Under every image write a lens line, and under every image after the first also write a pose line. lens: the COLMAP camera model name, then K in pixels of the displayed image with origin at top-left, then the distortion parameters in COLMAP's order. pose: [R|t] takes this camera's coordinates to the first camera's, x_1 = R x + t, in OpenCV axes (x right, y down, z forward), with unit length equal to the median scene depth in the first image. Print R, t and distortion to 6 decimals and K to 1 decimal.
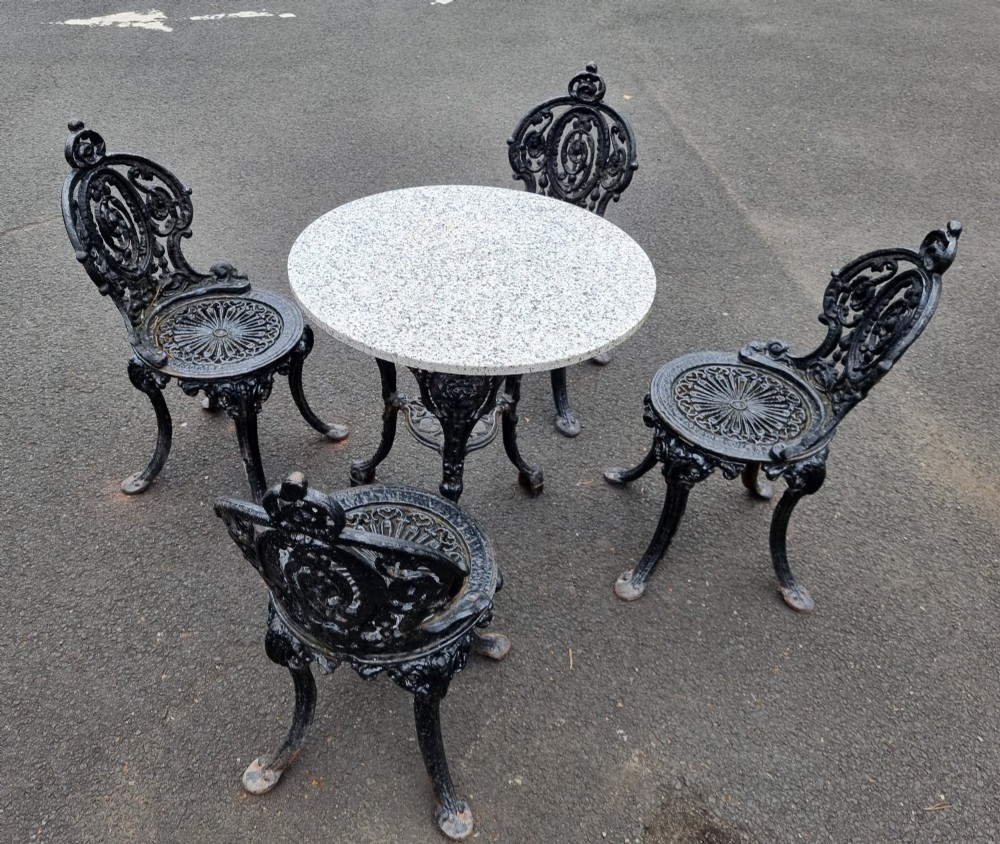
lens RADIAL K [[861.4, 0, 456.0], [0, 861.4, 391.2], [0, 0, 1]] dist [0.069049, -0.063893]
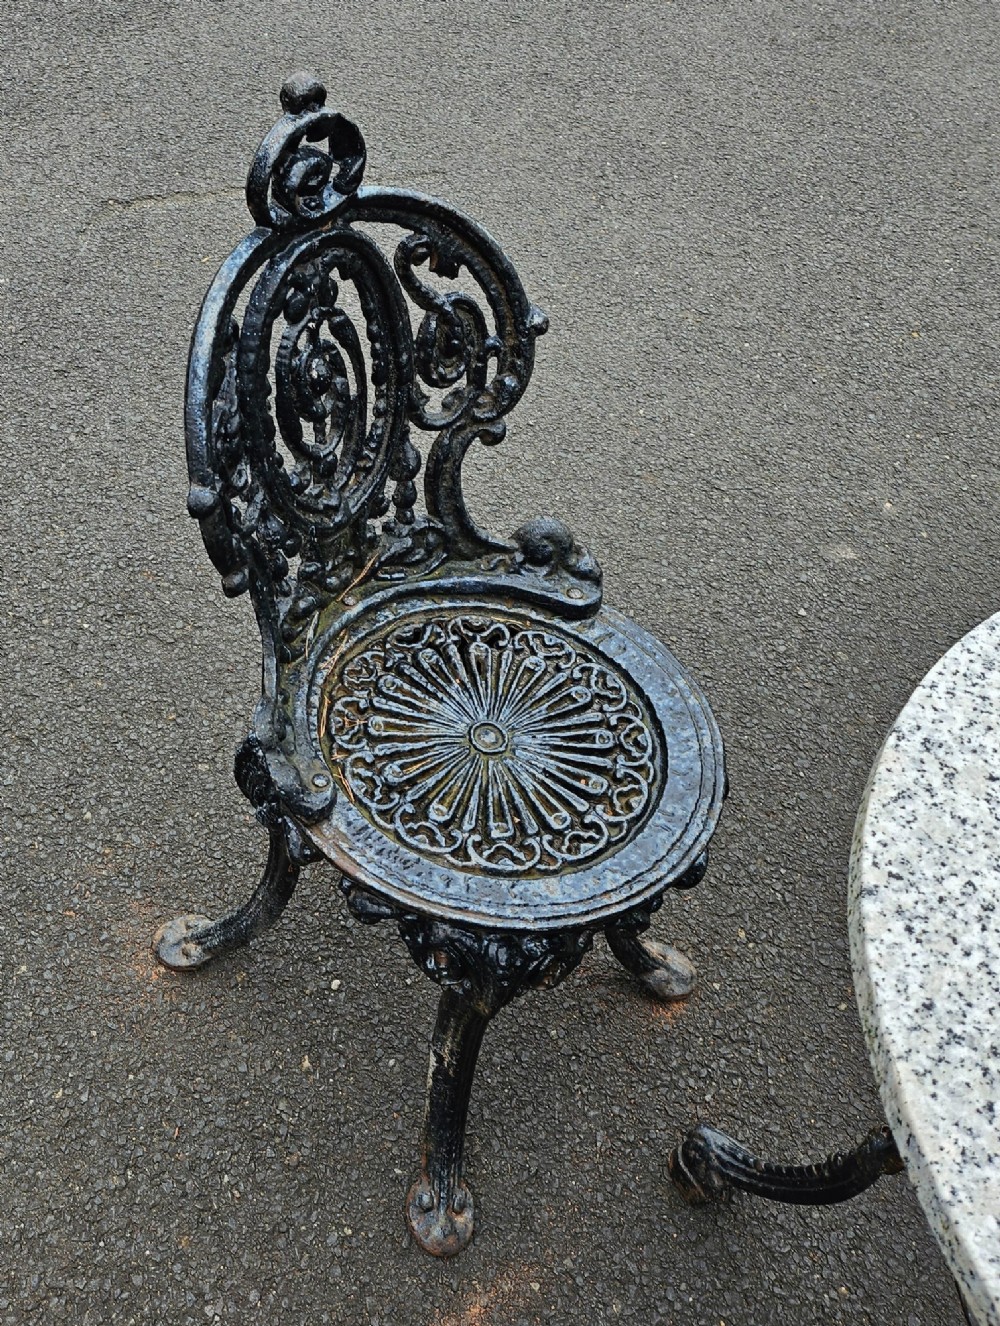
lens RADIAL K [[1273.7, 0, 251.5], [0, 1273.7, 675.3], [0, 0, 1]] dist [0.047712, 0.000000]
pose [[0.887767, 0.349671, -0.299333, -0.219652], [-0.288093, 0.929290, 0.231134, -0.196777], [0.358988, -0.118957, 0.925730, 0.493263]]
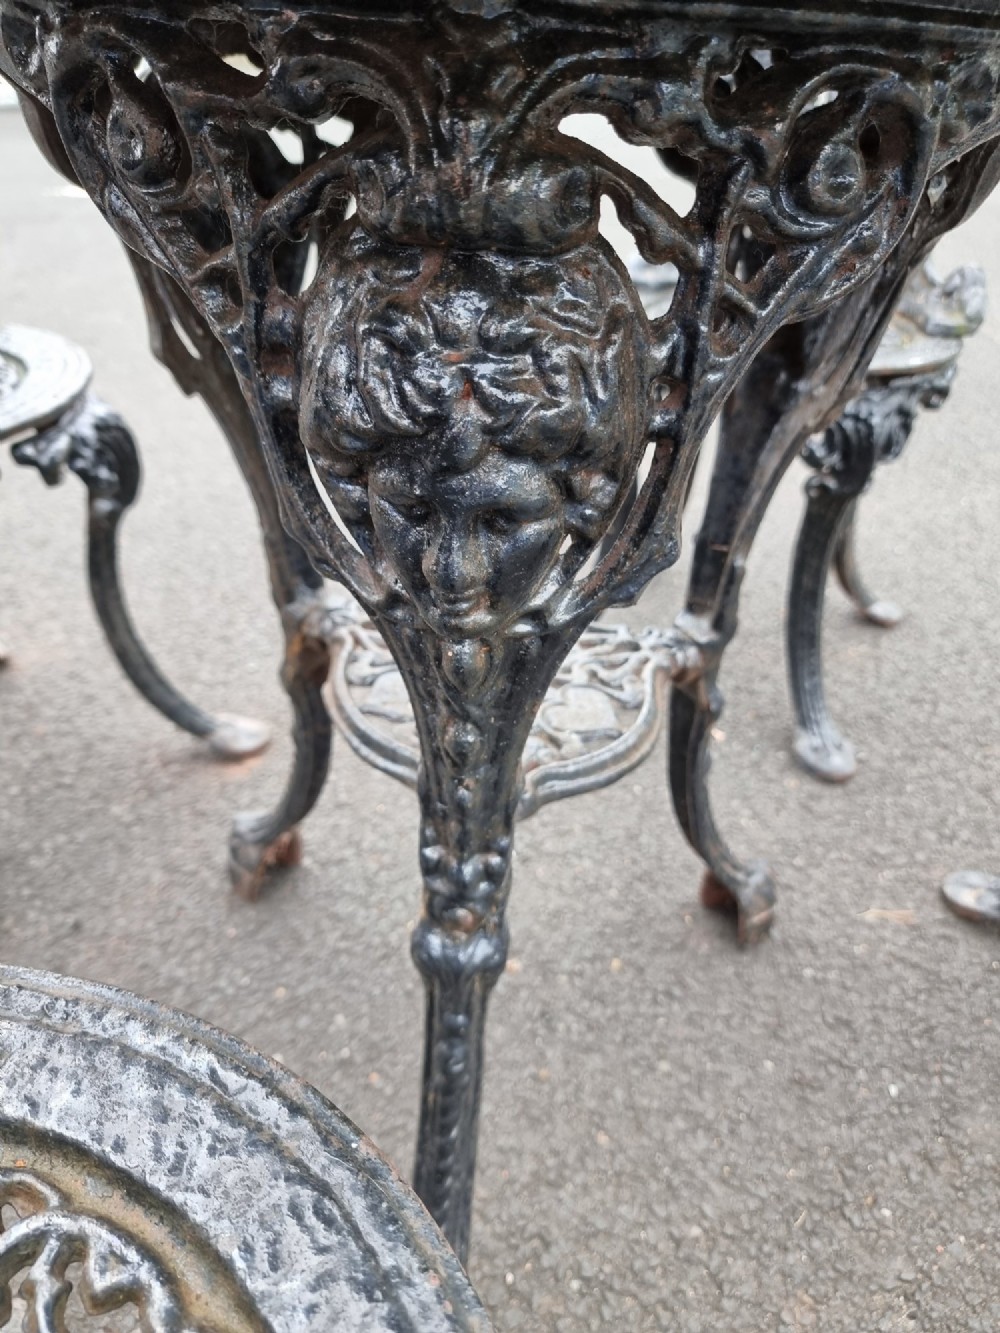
lens RADIAL K [[933.6, 0, 508.4], [0, 933.6, 689.8], [0, 0, 1]] dist [0.073572, -0.068561]
pose [[0.995741, 0.047548, -0.078992, 0.023684], [-0.051724, 0.997323, -0.051691, 0.050313], [0.076323, 0.055556, 0.995534, 0.698186]]
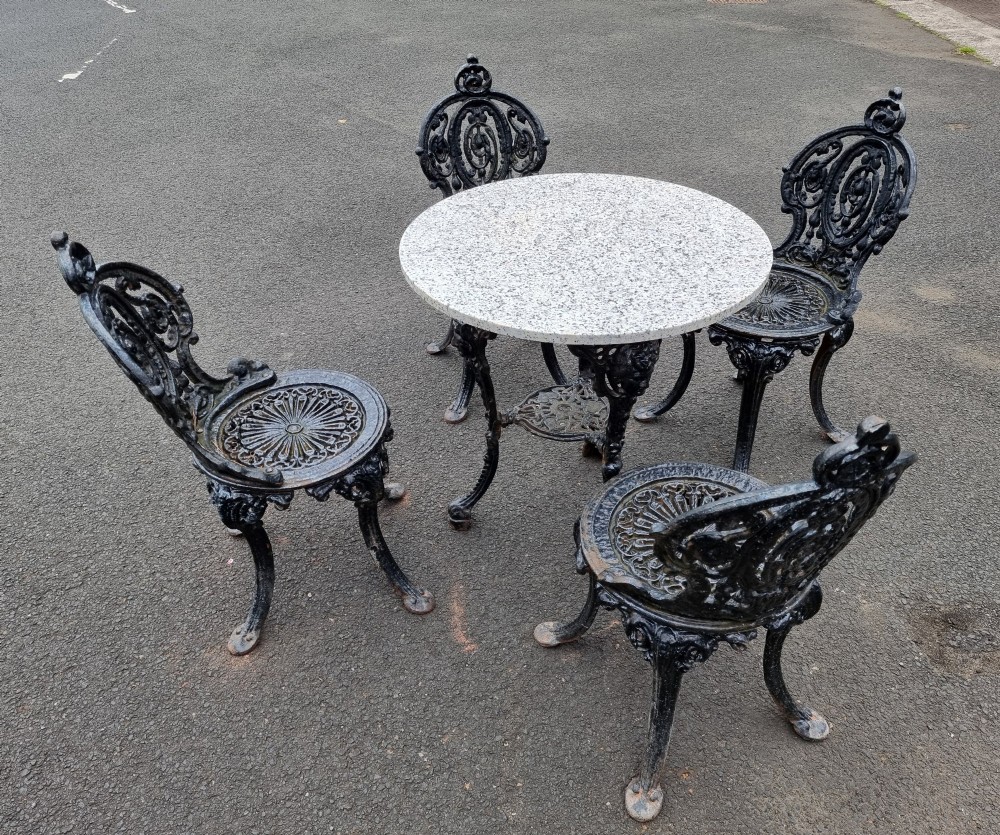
lens RADIAL K [[788.4, 0, 518.3], [0, 788.4, 435.9], [0, 0, 1]] dist [0.077167, -0.065256]
pose [[0.814223, -0.401473, 0.419358, -0.447217], [0.388617, 0.913545, 0.120048, -0.072219], [-0.431298, 0.065224, 0.899849, 0.195339]]
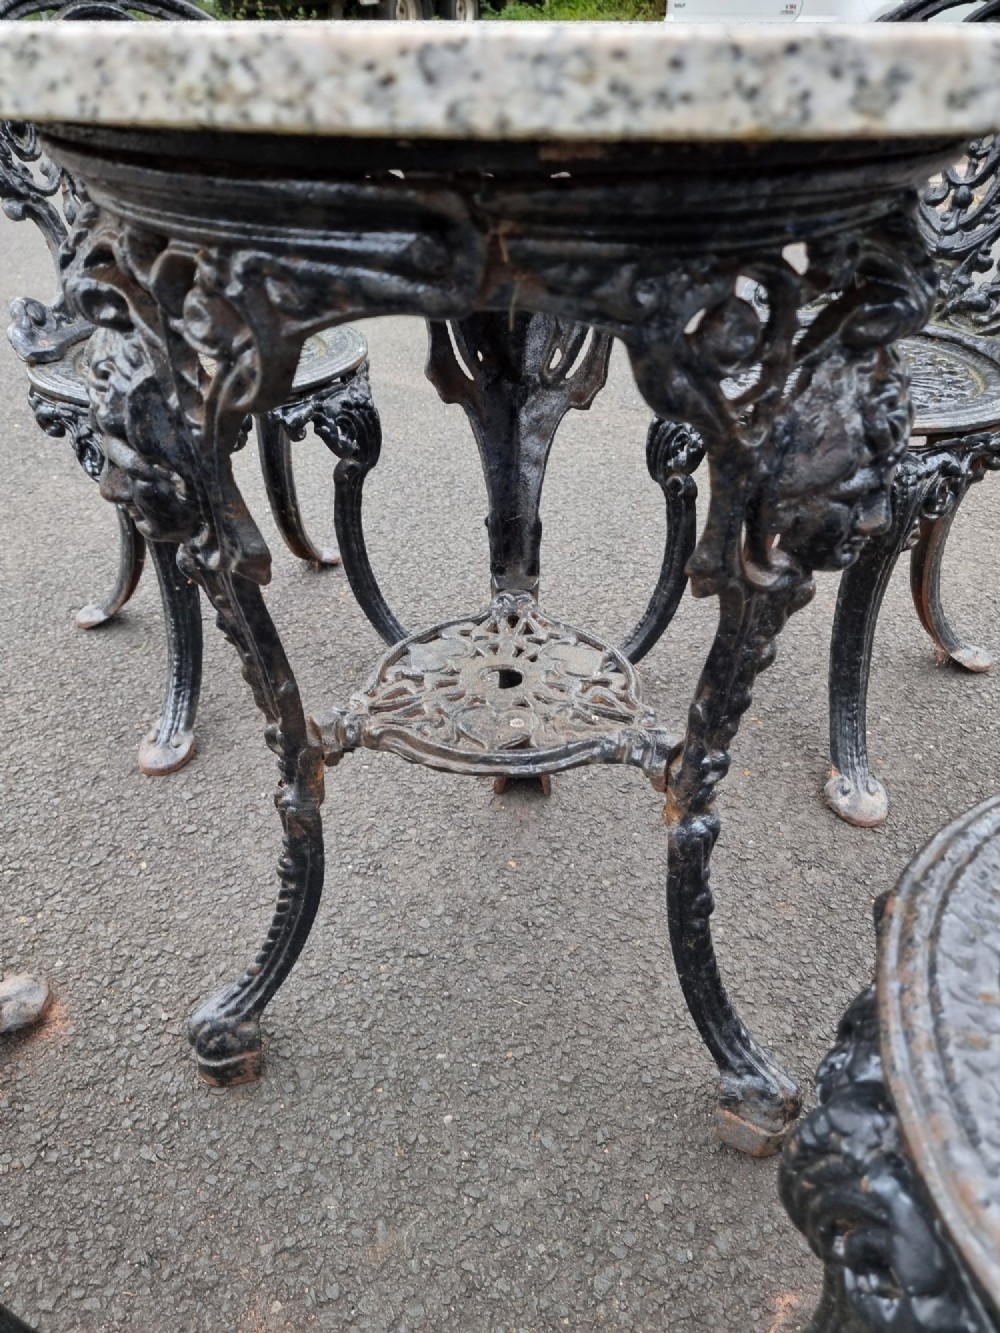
lens RADIAL K [[933.6, 0, 499.5], [0, 933.6, 683.4], [0, 0, 1]] dist [0.073572, -0.068561]
pose [[0.597934, -0.494666, 0.630698, -0.239108], [0.502835, 0.844255, 0.185447, -0.036503], [-0.624205, 0.206252, 0.753544, 0.720362]]
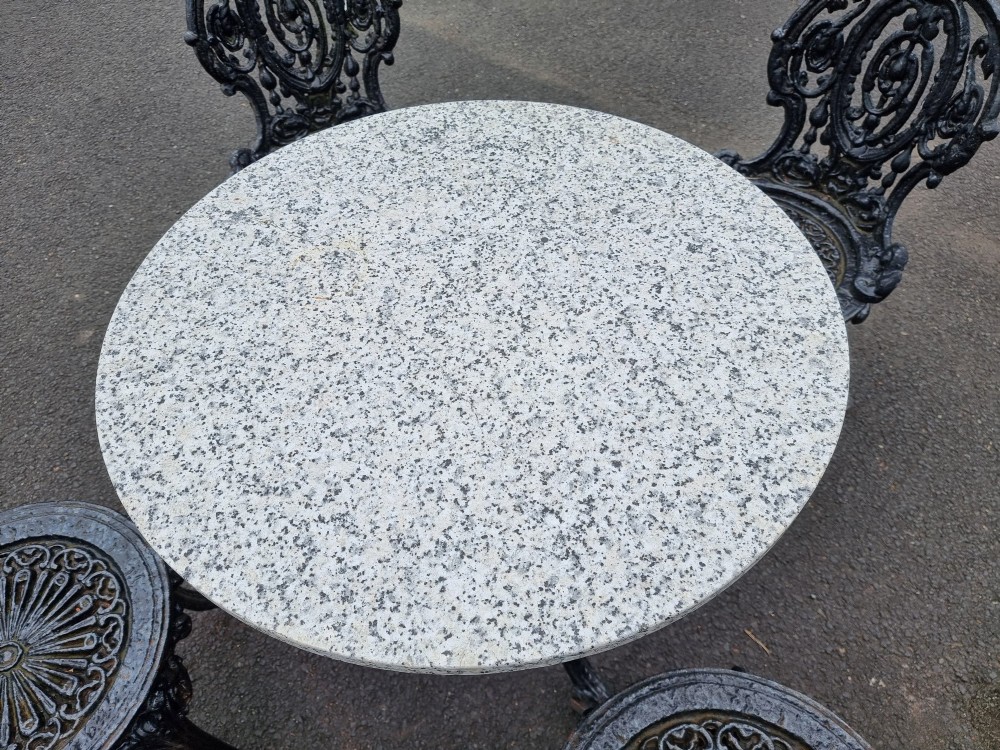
lens RADIAL K [[700.4, 0, 507.9], [0, 700.4, 387.4], [0, 0, 1]] dist [0.073572, -0.068561]
pose [[0.722369, -0.587304, 0.365044, -0.129225], [0.464973, 0.803270, 0.372233, -0.220238], [-0.511843, -0.099154, 0.853338, 0.545806]]
